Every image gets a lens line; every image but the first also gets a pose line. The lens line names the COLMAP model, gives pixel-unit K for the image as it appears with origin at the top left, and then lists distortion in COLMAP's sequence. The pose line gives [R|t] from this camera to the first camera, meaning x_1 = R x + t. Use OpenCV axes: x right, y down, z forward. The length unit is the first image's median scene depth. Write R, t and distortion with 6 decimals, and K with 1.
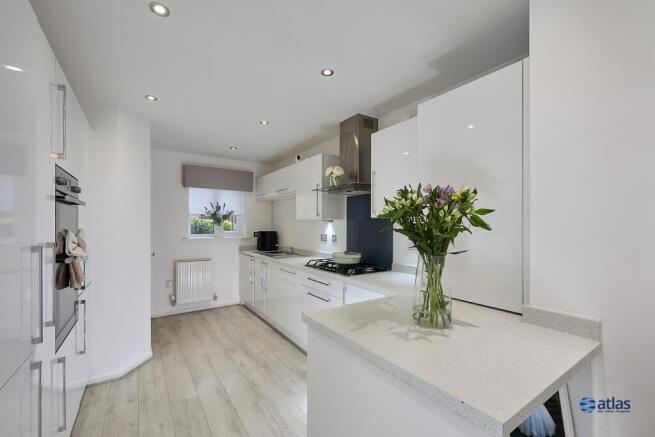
lens RADIAL K [[282.8, 0, 327.4], [0, 282.8, 223.1], [0, 0, 1]] dist [-0.002758, -0.000069]
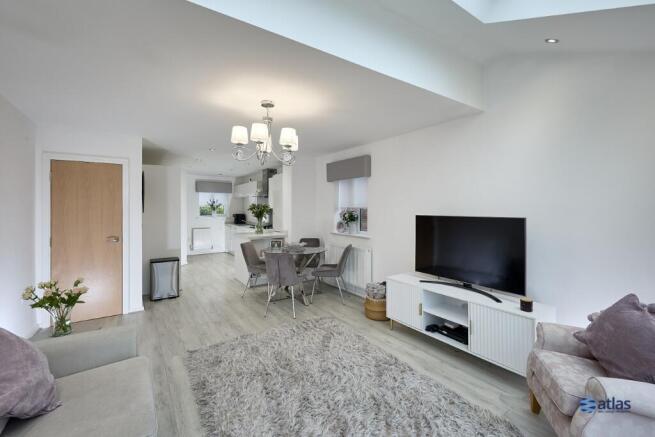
lens RADIAL K [[288.1, 0, 330.1], [0, 288.1, 208.2], [0, 0, 1]] dist [0.001640, -0.000110]
pose [[0.999083, 0.002412, 0.042741, 0.328548], [-0.002508, 0.999994, 0.002203, -0.017902], [-0.042736, -0.002308, 0.999084, -1.017785]]
